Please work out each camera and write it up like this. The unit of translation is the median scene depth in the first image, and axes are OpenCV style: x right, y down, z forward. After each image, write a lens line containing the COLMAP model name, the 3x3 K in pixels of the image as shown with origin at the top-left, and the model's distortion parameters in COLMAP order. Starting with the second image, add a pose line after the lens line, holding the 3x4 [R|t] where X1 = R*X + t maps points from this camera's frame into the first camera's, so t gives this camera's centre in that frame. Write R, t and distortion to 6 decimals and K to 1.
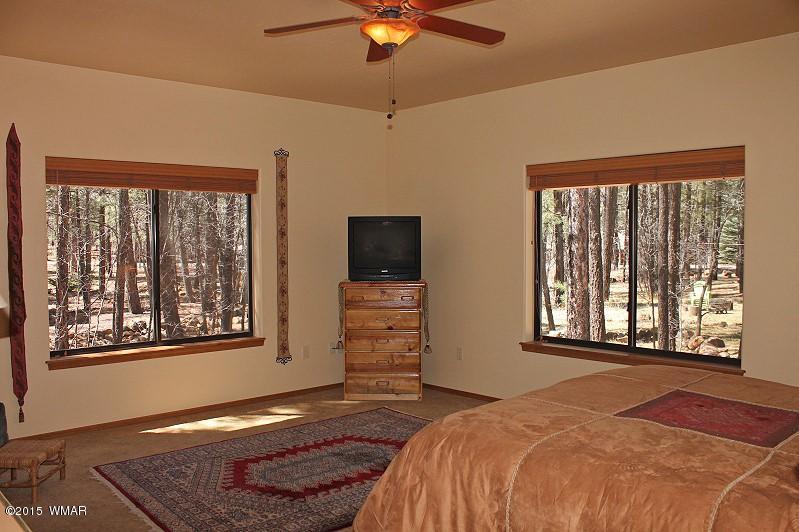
lens RADIAL K [[680.9, 0, 398.1], [0, 680.9, 266.3], [0, 0, 1]] dist [-0.103248, 0.030947]
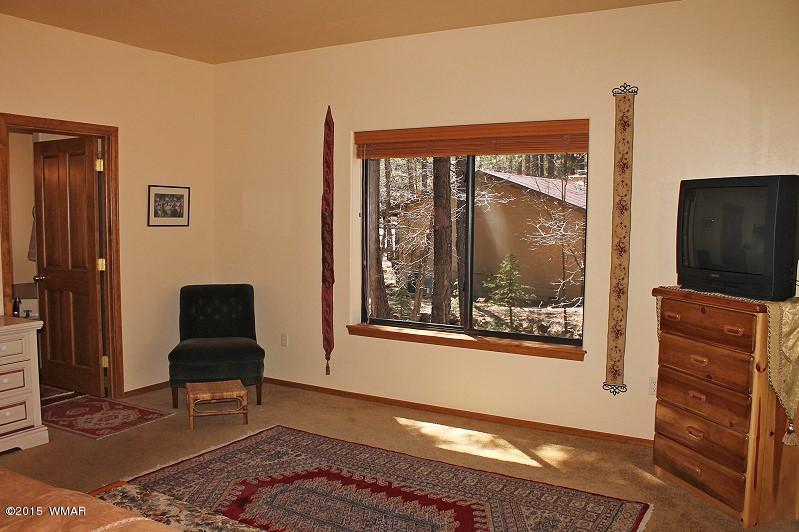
lens RADIAL K [[680.9, 0, 398.7], [0, 680.9, 268.4], [0, 0, 1]] dist [-0.103248, 0.030947]
pose [[0.307696, 0.083921, -0.947777, 0.532053], [-0.051182, 0.996120, 0.071586, -0.031208], [0.950107, 0.026483, 0.310798, 0.737130]]
